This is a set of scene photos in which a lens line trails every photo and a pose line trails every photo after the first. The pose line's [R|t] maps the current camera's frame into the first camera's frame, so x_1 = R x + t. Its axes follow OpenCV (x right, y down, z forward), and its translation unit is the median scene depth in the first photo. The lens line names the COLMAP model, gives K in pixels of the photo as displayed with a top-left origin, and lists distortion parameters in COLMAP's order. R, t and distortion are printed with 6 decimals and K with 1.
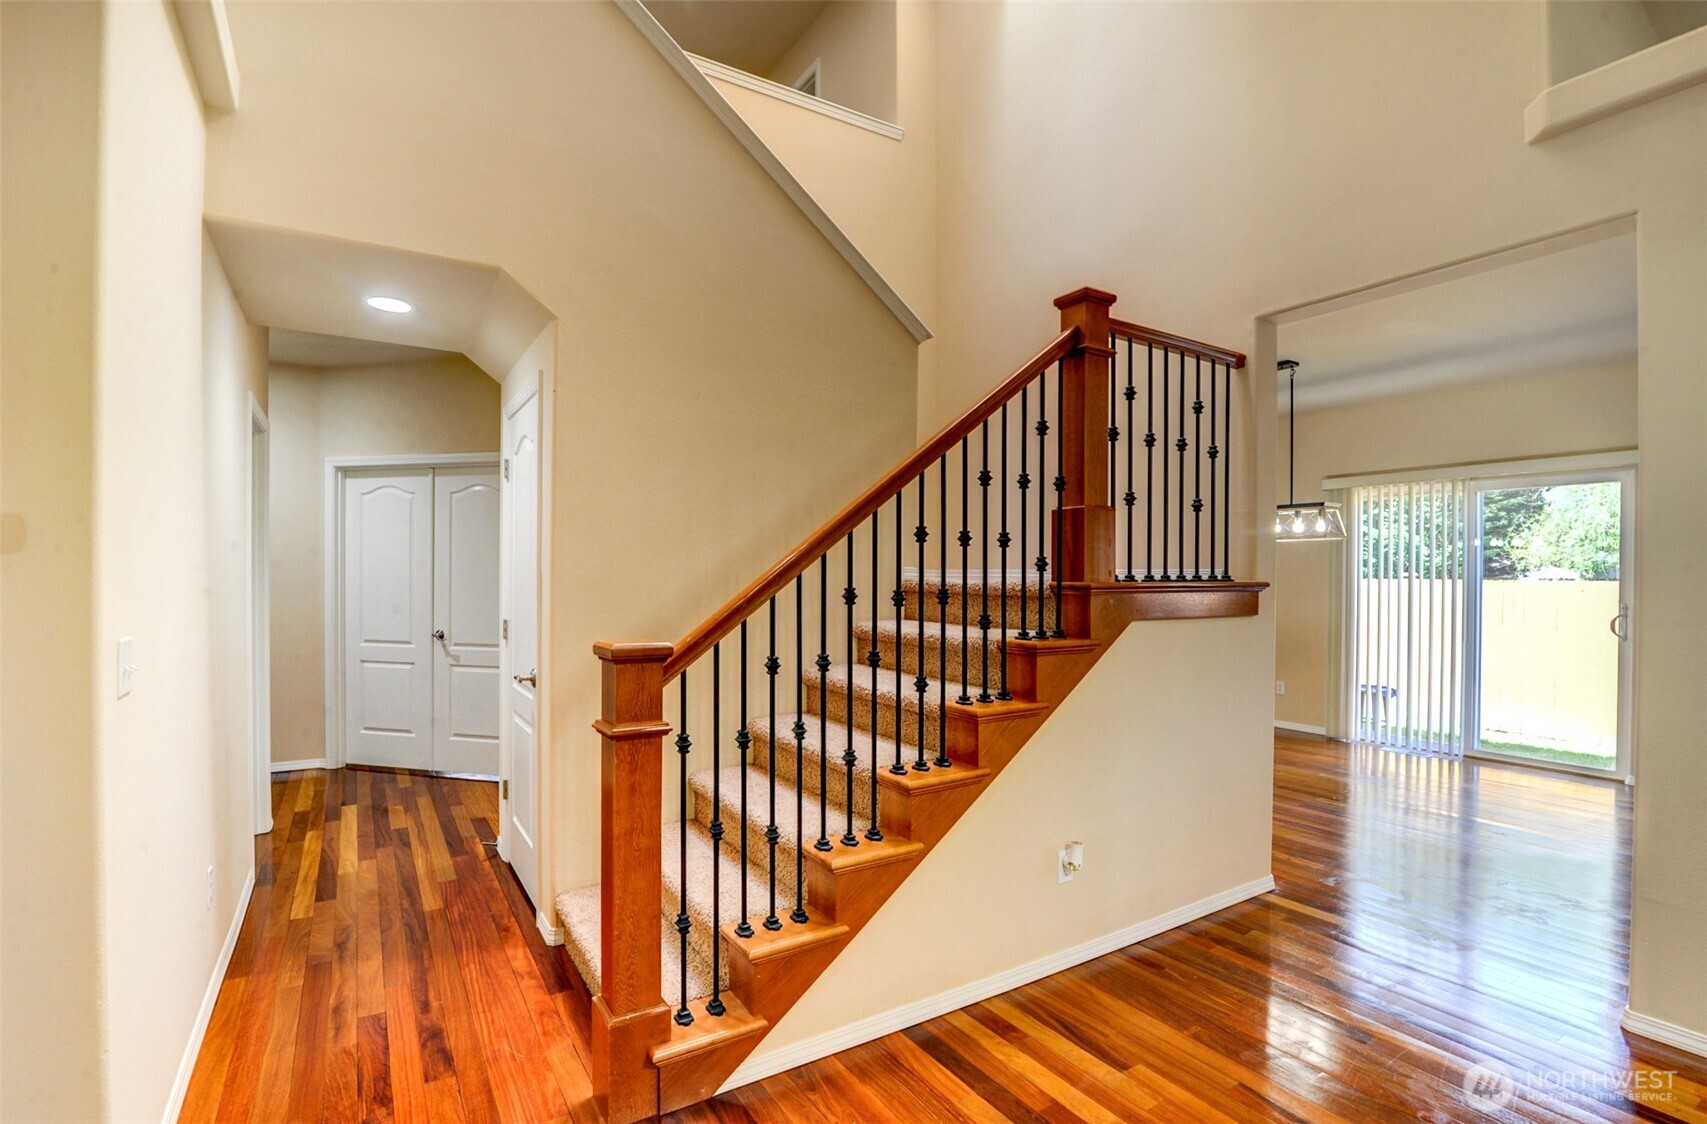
lens RADIAL K [[789.5, 0, 854.1], [0, 789.5, 570.8], [0, 0, 1]] dist [-0.016575, -0.000434]
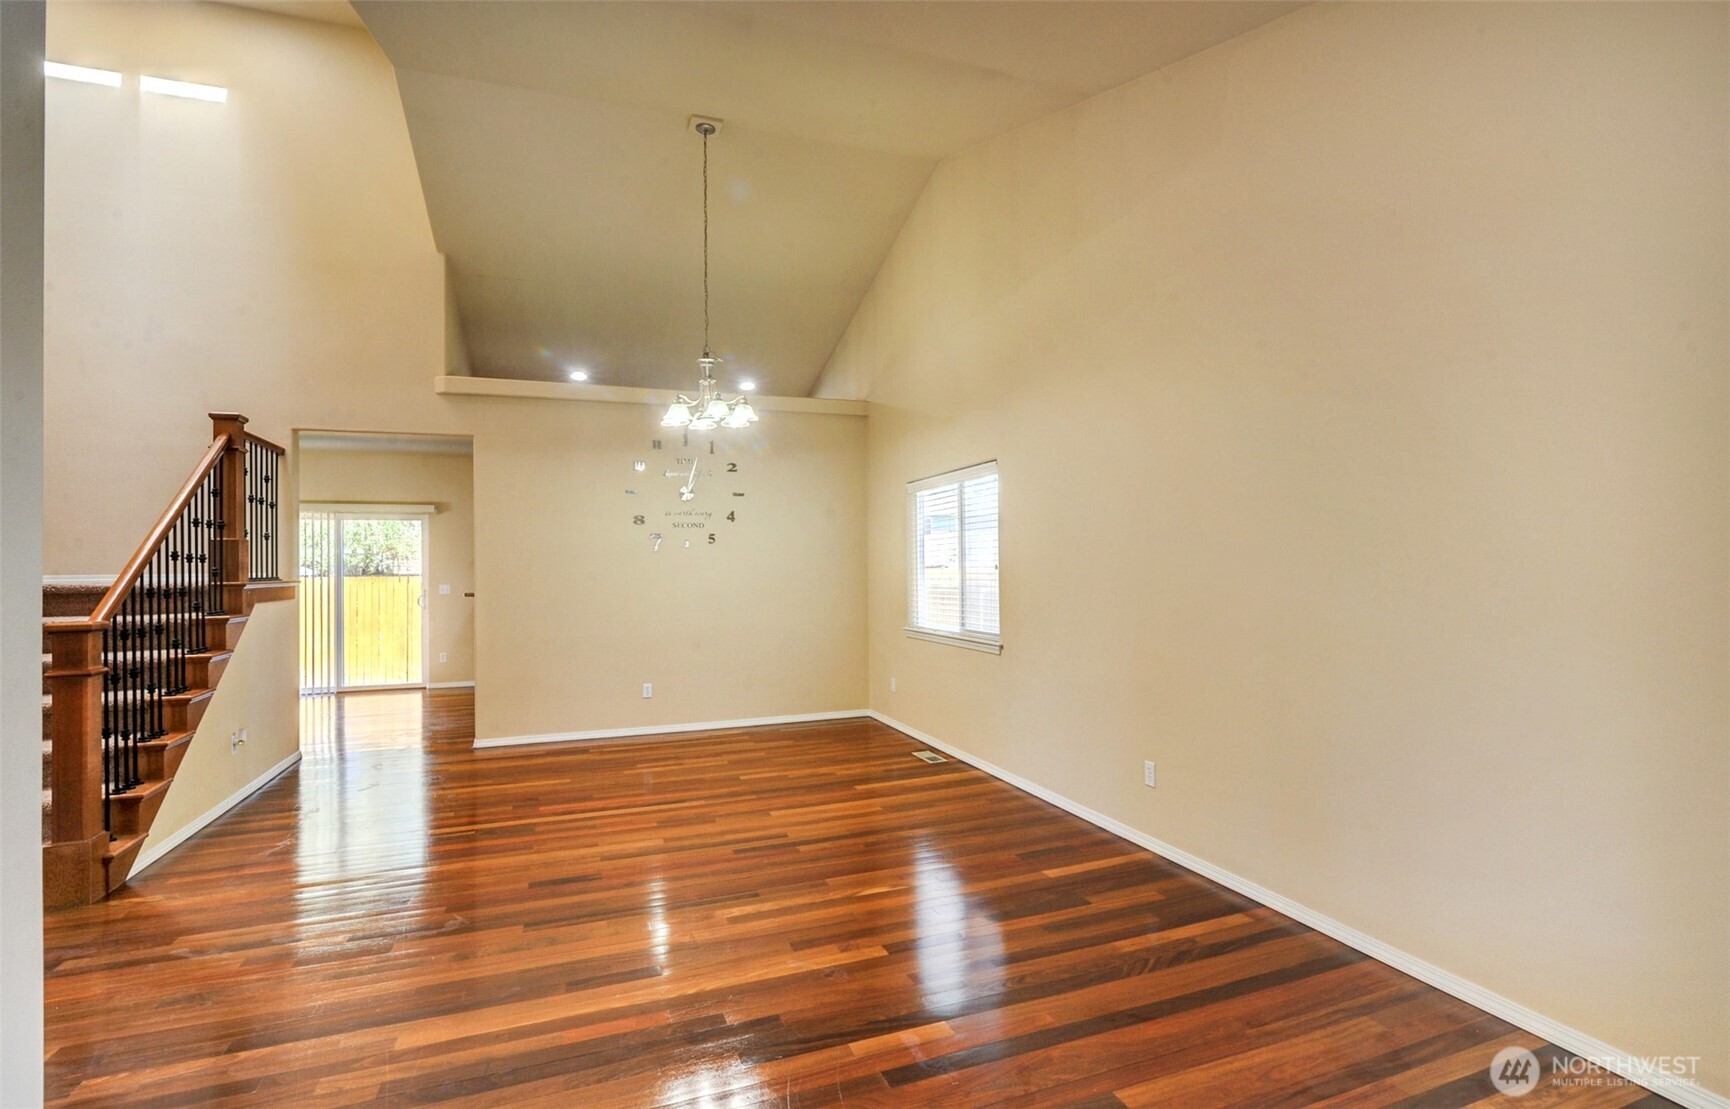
lens RADIAL K [[807.2, 0, 865.0], [0, 807.2, 554.5], [0, 0, 1]] dist [-0.001933, -0.000298]
pose [[0.209504, 0.006871, 0.977784, -1.051467], [0.012383, 0.999876, -0.009679, -0.011719], [-0.977729, 0.014136, 0.209393, -0.664329]]
